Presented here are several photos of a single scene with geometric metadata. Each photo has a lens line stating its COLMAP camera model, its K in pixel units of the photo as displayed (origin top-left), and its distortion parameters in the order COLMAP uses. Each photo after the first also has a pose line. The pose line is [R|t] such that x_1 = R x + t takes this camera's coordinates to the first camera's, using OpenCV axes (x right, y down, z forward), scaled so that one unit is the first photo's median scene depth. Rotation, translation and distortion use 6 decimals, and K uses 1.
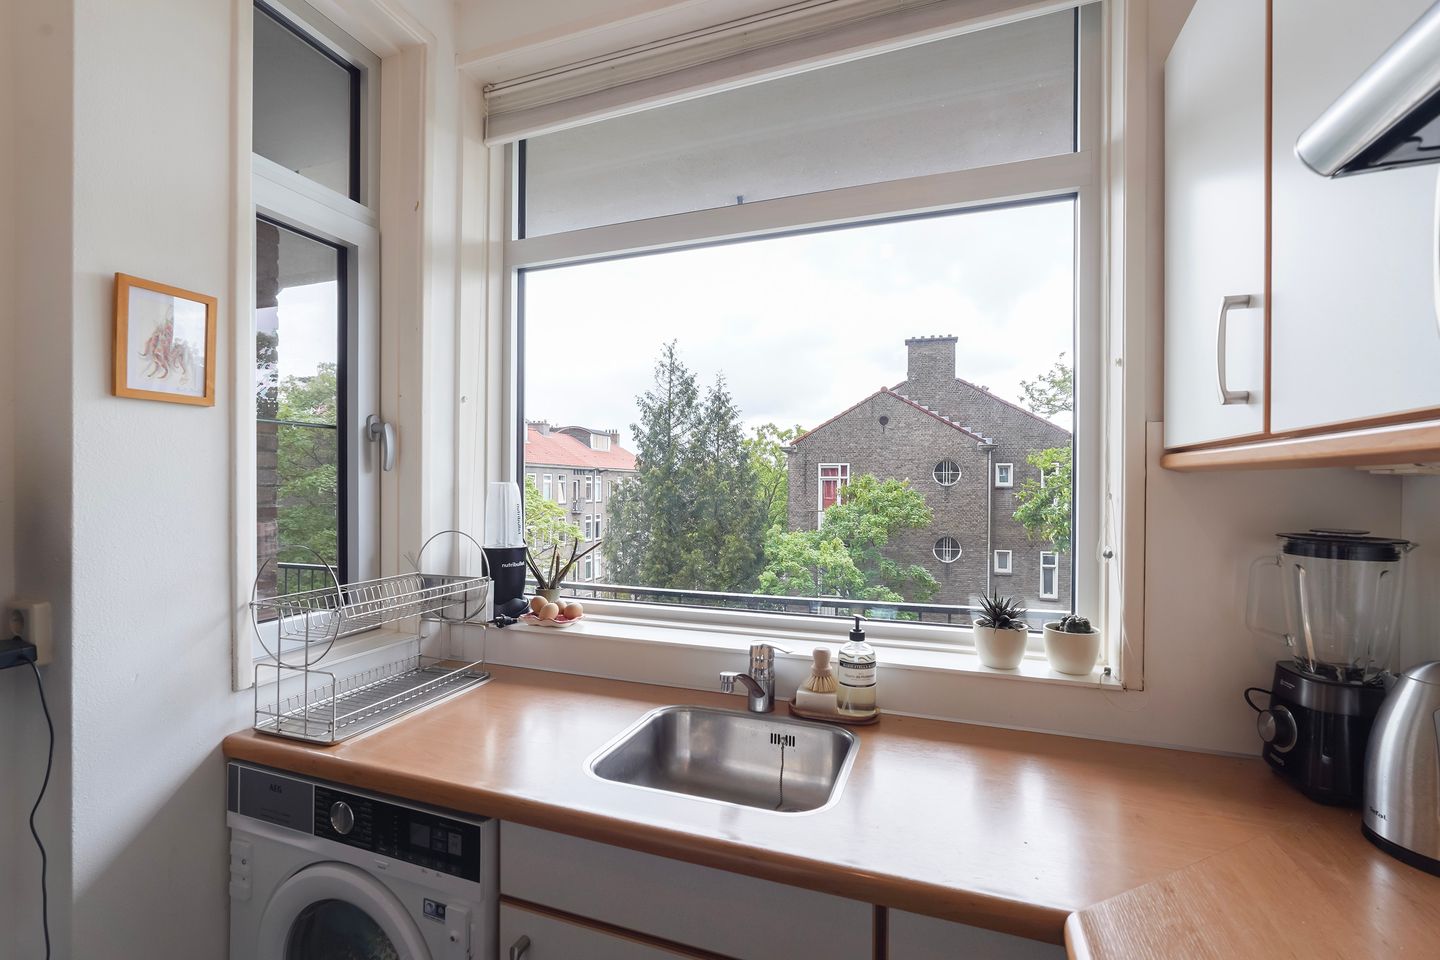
lens RADIAL K [[632.3, 0, 720.0], [0, 632.3, 480.0], [0, 0, 1]] dist [0.000384, 0.000175]
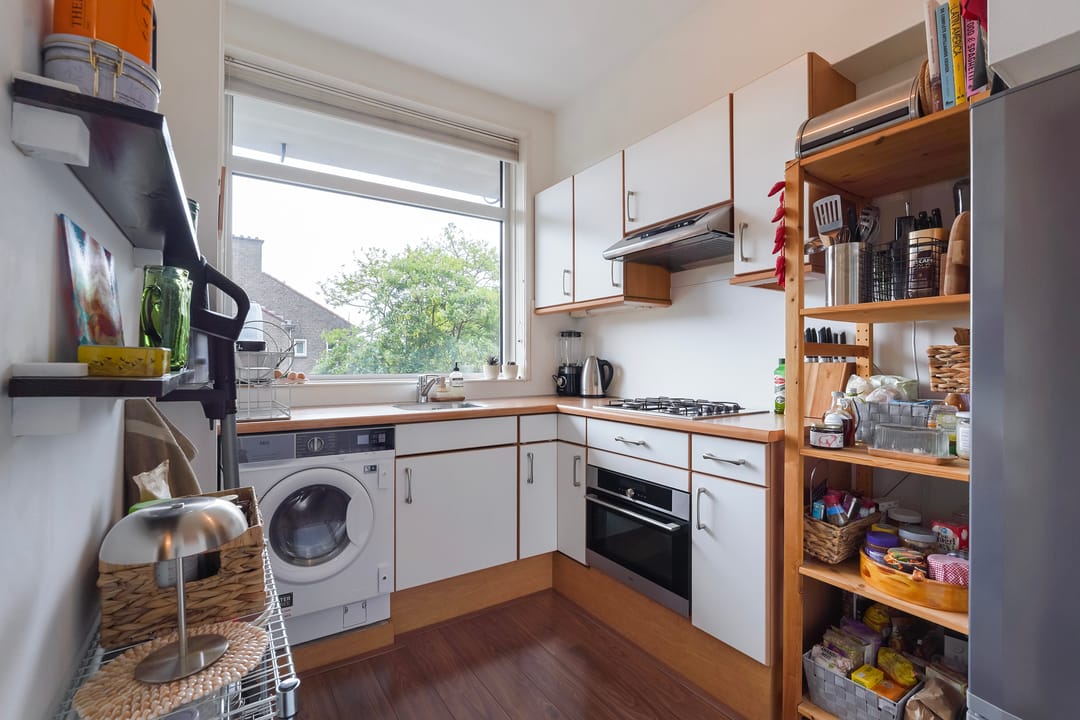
lens RADIAL K [[474.2, 0, 540.0], [0, 474.2, 360.0], [0, 0, 1]] dist [0.000384, 0.000175]
pose [[0.594284, -0.004165, 0.804244, -1.392656], [-0.001826, 0.999977, 0.006527, 0.220985], [-0.804253, -0.005347, 0.594263, -0.567295]]
